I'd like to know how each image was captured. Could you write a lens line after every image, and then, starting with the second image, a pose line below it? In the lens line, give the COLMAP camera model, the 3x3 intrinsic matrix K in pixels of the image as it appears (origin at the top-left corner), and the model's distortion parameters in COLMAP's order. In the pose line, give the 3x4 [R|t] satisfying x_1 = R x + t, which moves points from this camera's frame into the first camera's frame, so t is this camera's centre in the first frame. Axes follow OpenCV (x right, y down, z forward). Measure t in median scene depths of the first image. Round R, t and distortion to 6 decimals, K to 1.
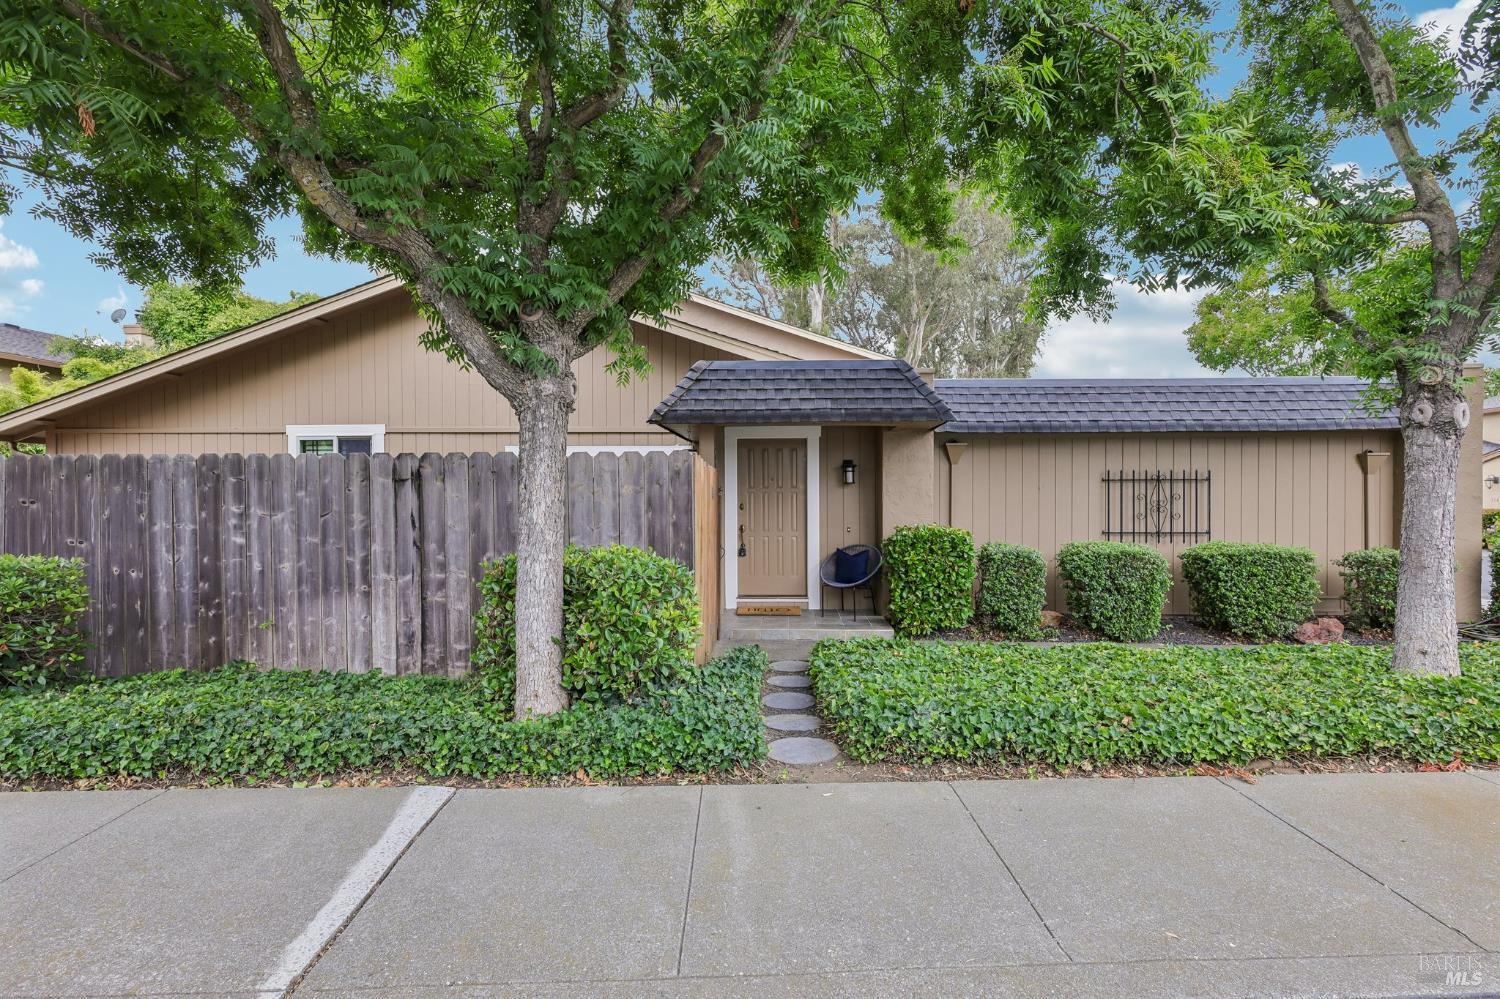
lens RADIAL K [[690.4, 0, 751.0], [0, 690.4, 497.8], [0, 0, 1]] dist [-0.004011, 0.002461]
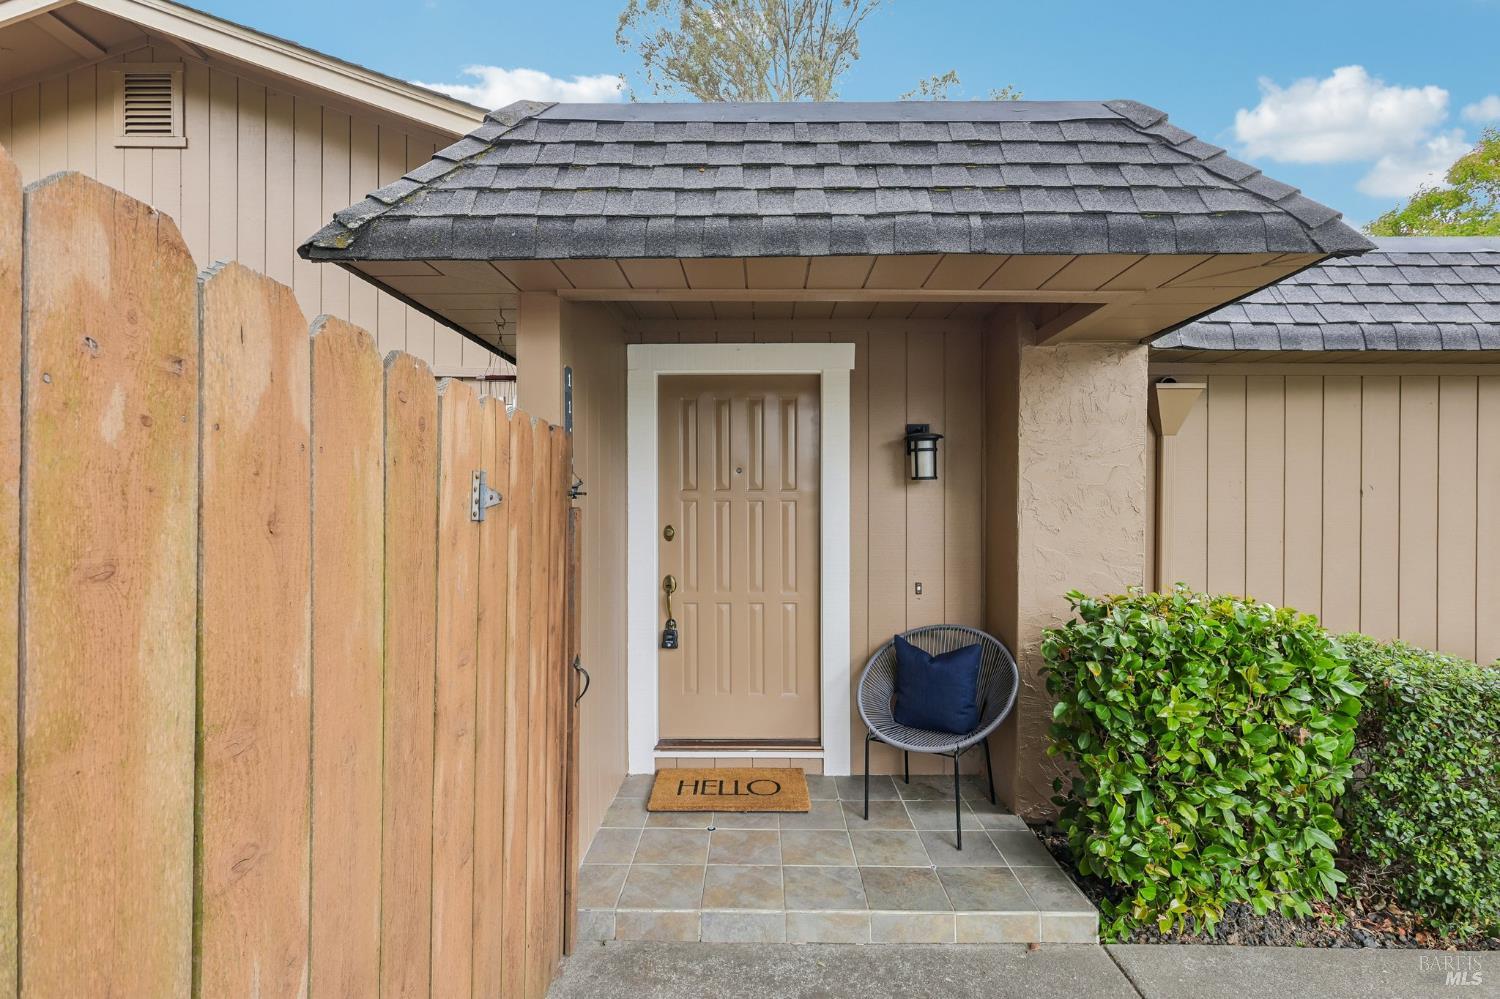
lens RADIAL K [[690.4, 0, 751.8], [0, 690.4, 500.4], [0, 0, 1]] dist [-0.004011, 0.002461]
pose [[0.999349, 0.002986, 0.035963, 0.023915], [-0.002559, 0.999926, -0.011907, -0.002660], [-0.035996, 0.011807, 0.999282, 0.596654]]
